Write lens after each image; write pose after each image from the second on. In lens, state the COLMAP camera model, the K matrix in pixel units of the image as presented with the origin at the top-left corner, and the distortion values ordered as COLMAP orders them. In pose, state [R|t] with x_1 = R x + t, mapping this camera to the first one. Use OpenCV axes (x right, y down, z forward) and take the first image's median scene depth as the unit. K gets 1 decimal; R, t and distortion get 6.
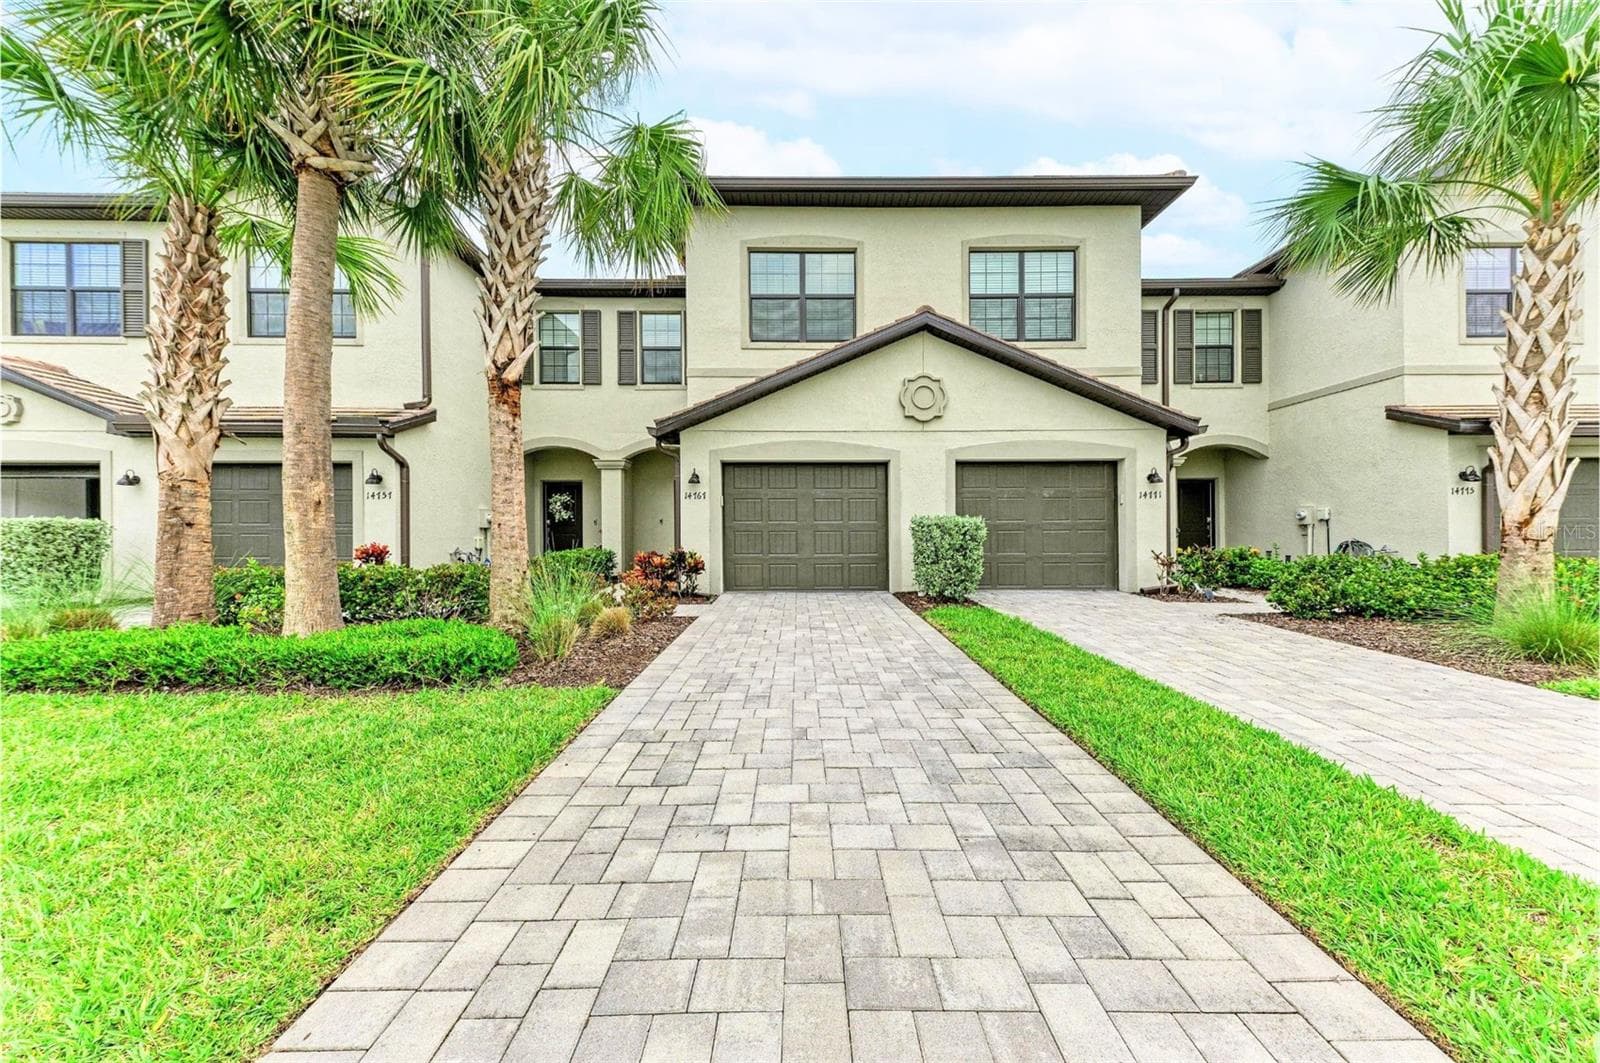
lens RADIAL K [[636.5, 0, 816.5], [0, 636.5, 509.7], [0, 0, 1]] dist [0.017489, -0.000249]
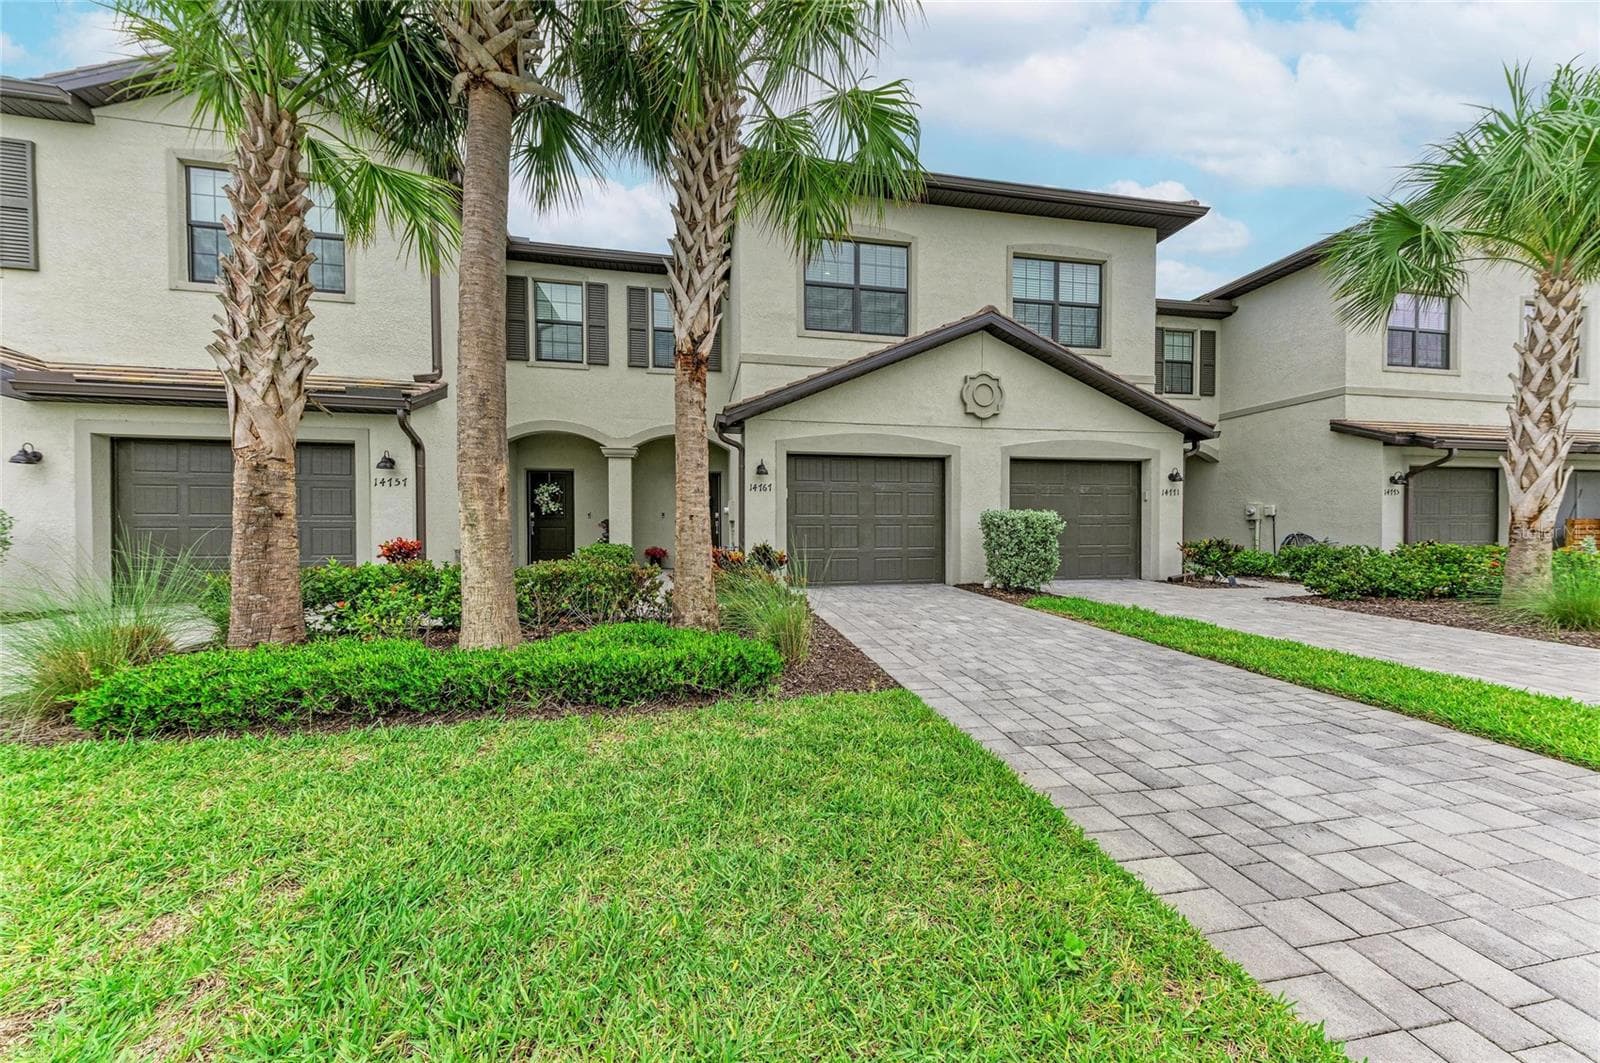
lens RADIAL K [[627.5, 0, 843.6], [0, 627.5, 514.1], [0, 0, 1]] dist [0.018160, -0.000004]
pose [[0.977090, 0.004614, 0.212777, -0.275332], [-0.007854, 0.999866, 0.014388, 0.003243], [-0.212682, -0.015730, 0.976995, 0.053589]]
